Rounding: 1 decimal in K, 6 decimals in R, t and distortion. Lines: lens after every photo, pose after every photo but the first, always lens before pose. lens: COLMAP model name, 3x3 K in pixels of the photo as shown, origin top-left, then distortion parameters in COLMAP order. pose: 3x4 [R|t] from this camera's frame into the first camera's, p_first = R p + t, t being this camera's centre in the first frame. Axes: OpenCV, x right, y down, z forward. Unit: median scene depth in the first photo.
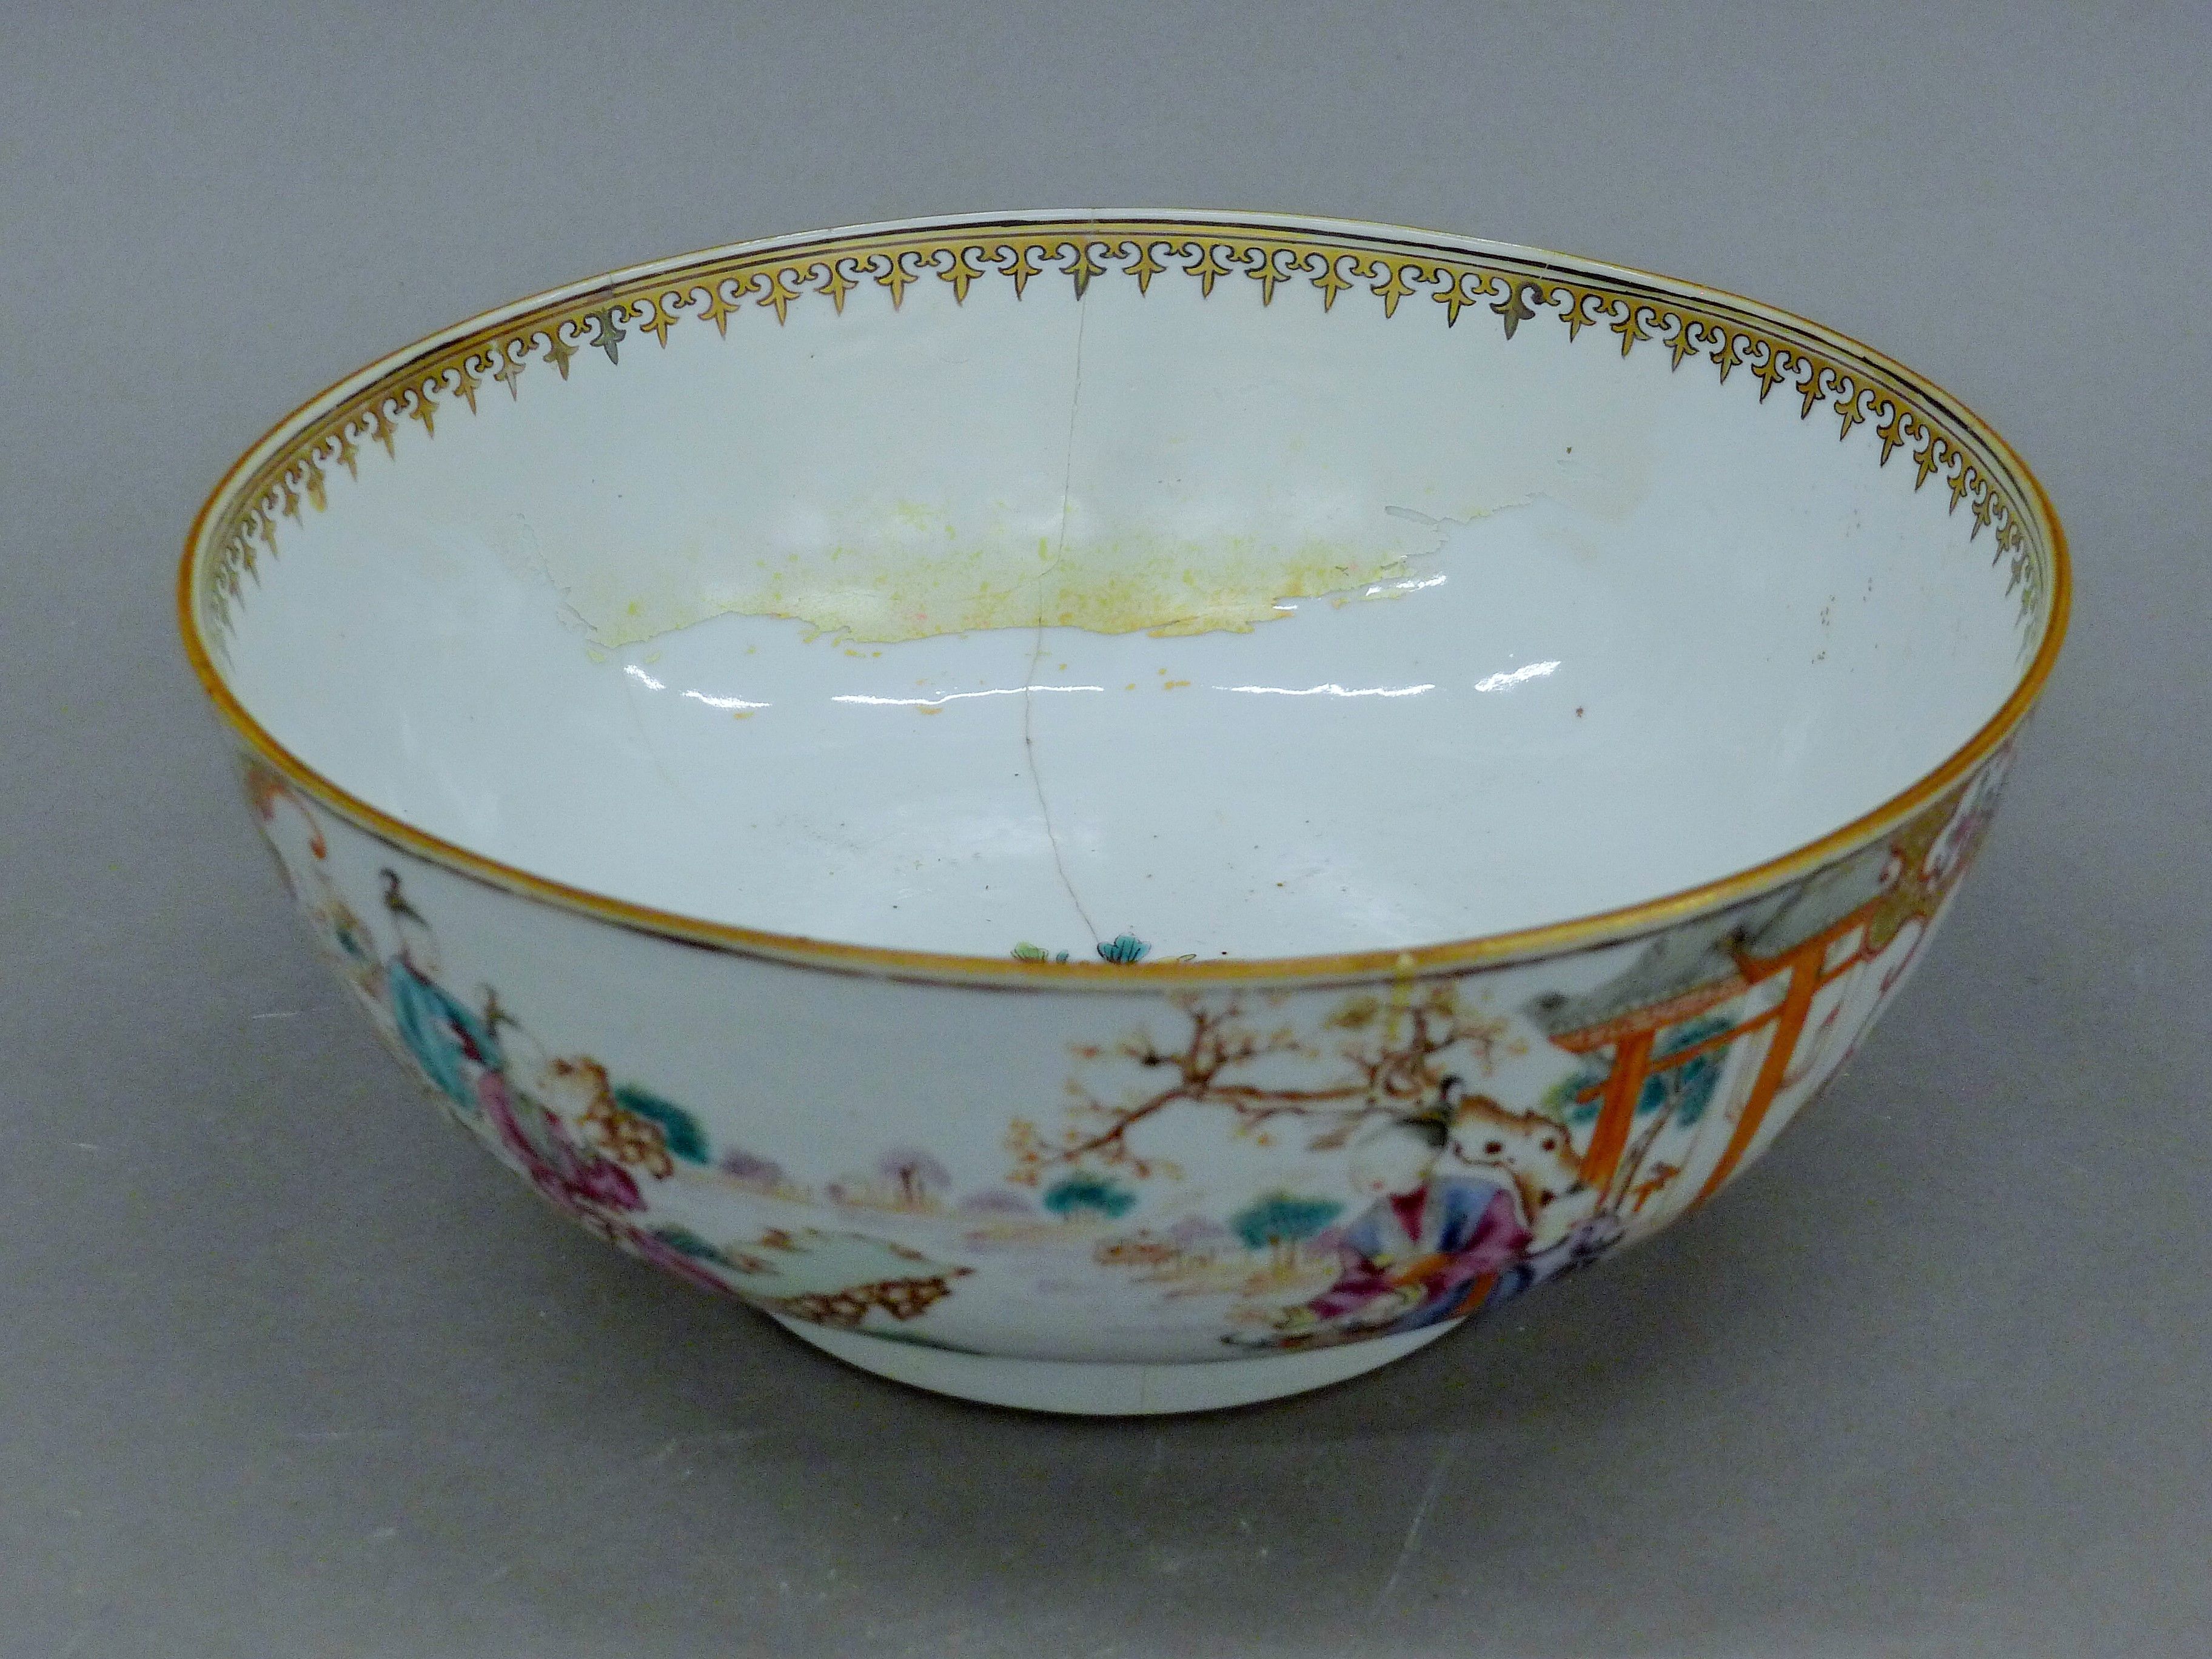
lens RADIAL K [[4542.9, 0, 1106.0], [0, 4542.9, 829.5], [0, 0, 1]] dist [0.011203, -0.004380]
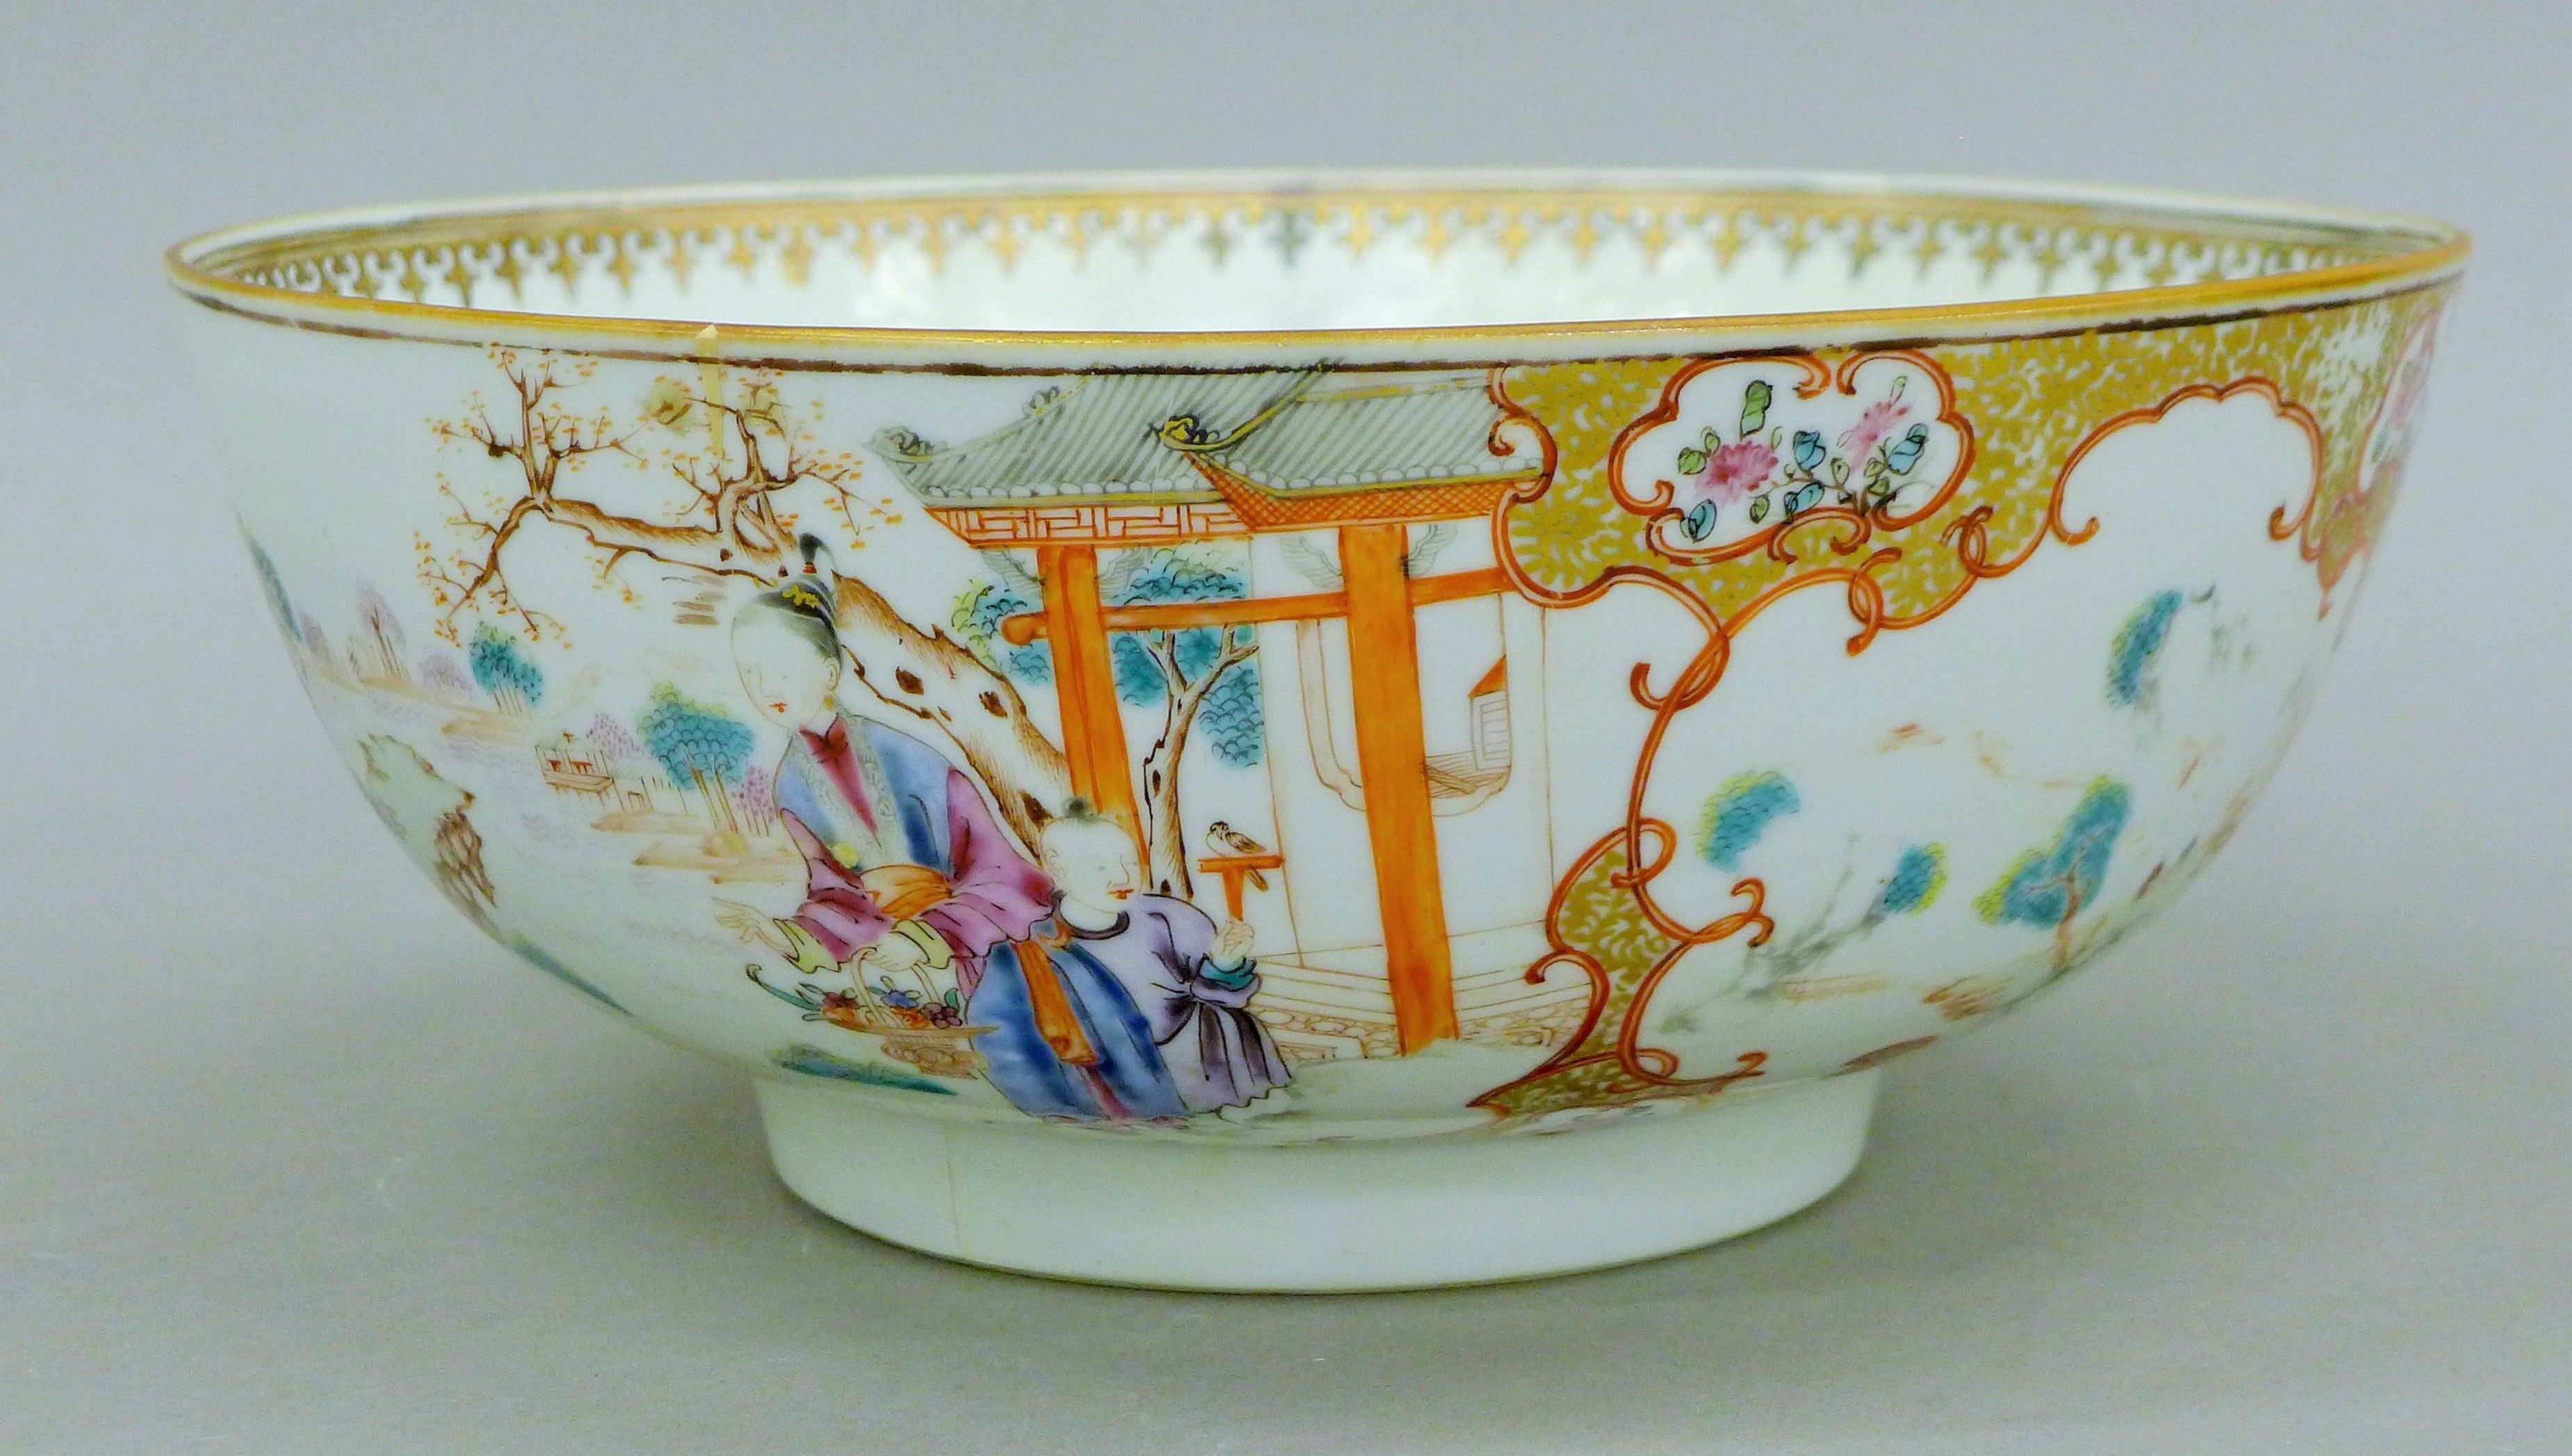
lens RADIAL K [[5152.2, 0, 1286.0], [0, 5152.2, 728.0], [0, 0, 1]] dist [-0.025343, -0.033183]
pose [[0.740604, 0.085067, -0.666535, 0.739387], [-0.298643, 0.930268, -0.213104, 0.252390], [0.601928, 0.356882, 0.714365, 0.424826]]
